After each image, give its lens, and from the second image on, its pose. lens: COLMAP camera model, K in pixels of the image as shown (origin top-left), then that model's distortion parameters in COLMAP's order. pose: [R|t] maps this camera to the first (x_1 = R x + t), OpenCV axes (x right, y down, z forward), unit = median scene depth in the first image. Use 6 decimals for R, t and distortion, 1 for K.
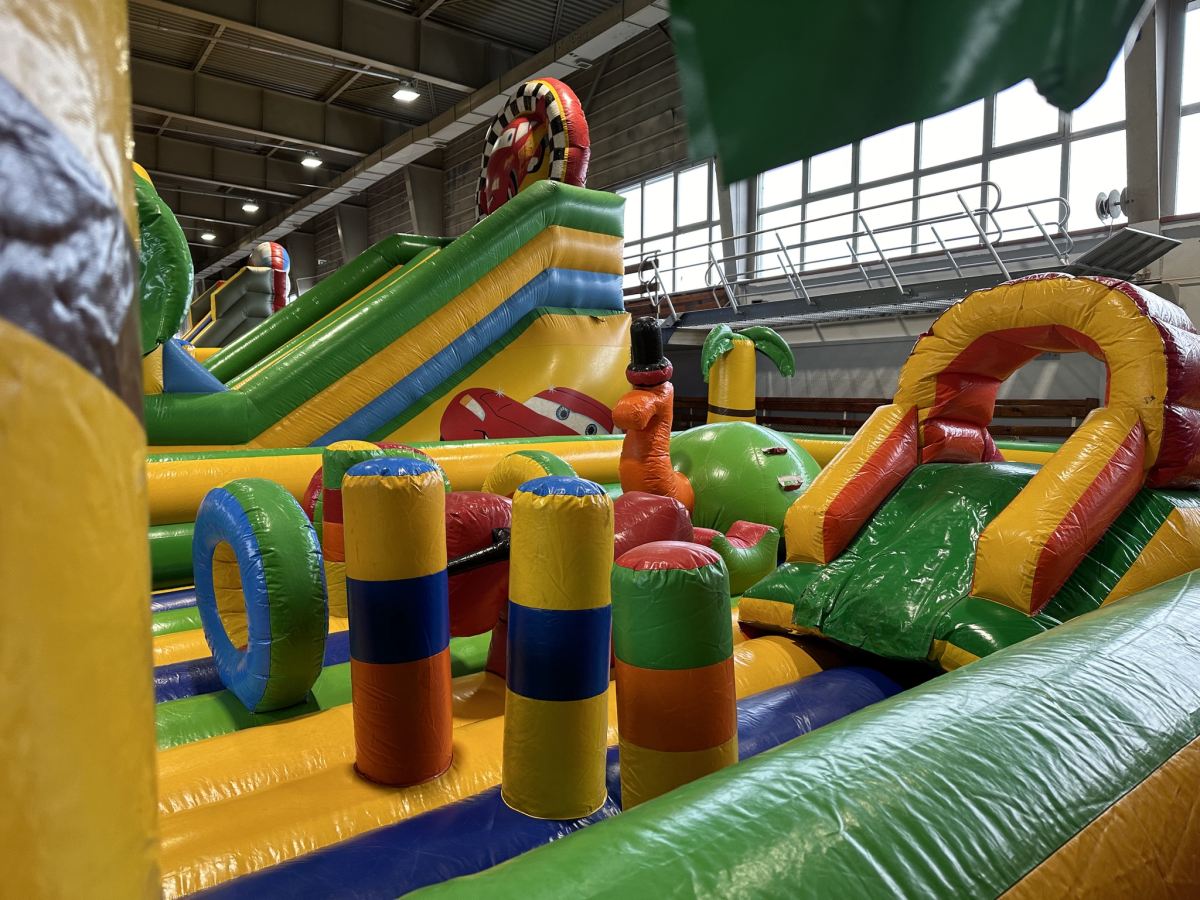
lens RADIAL K [[820.0, 0, 601.4], [0, 820.0, 430.9], [0, 0, 1]] dist [0.116412, -0.144100]
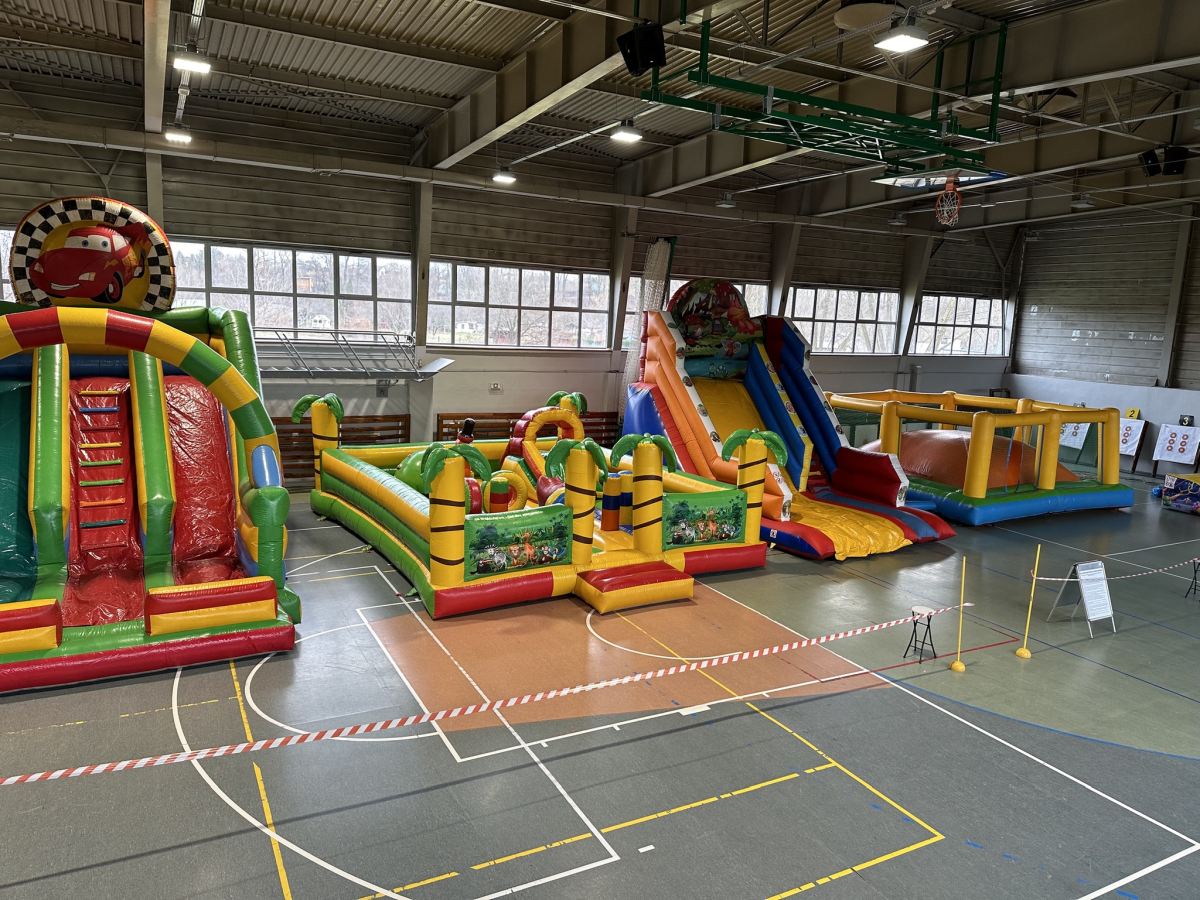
lens RADIAL K [[820.0, 0, 601.4], [0, 820.0, 430.9], [0, 0, 1]] dist [0.116412, -0.144100]
pose [[0.190087, -0.125031, 0.973773, -1.309435], [0.016975, 0.992128, 0.124074, -0.220840], [-0.981621, -0.007055, 0.190713, -0.008458]]
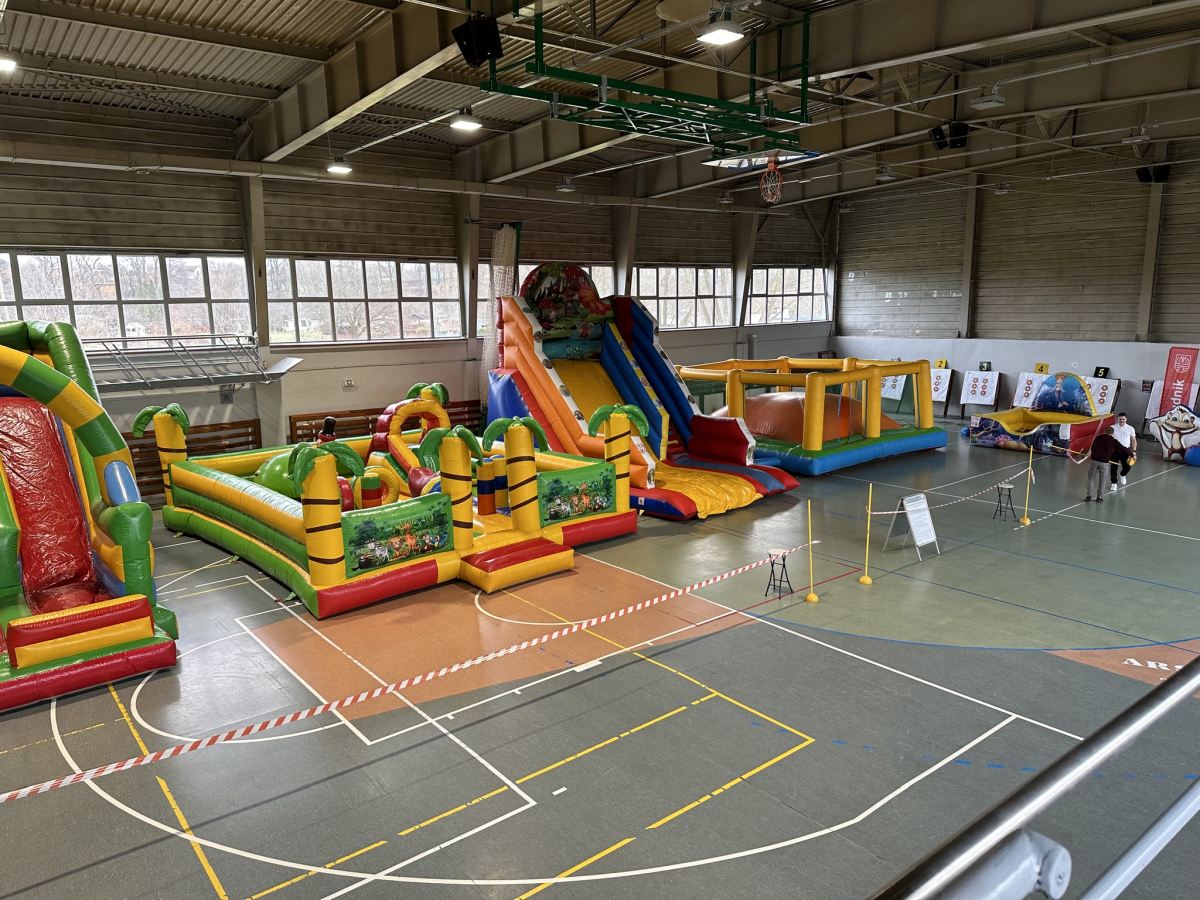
lens RADIAL K [[820.0, 0, 601.4], [0, 820.0, 430.9], [0, 0, 1]] dist [0.116412, -0.144100]
pose [[0.007683, -0.151224, 0.988470, -1.348663], [0.078924, 0.985507, 0.150158, -0.221073], [-0.996851, 0.076860, 0.019507, 0.002592]]
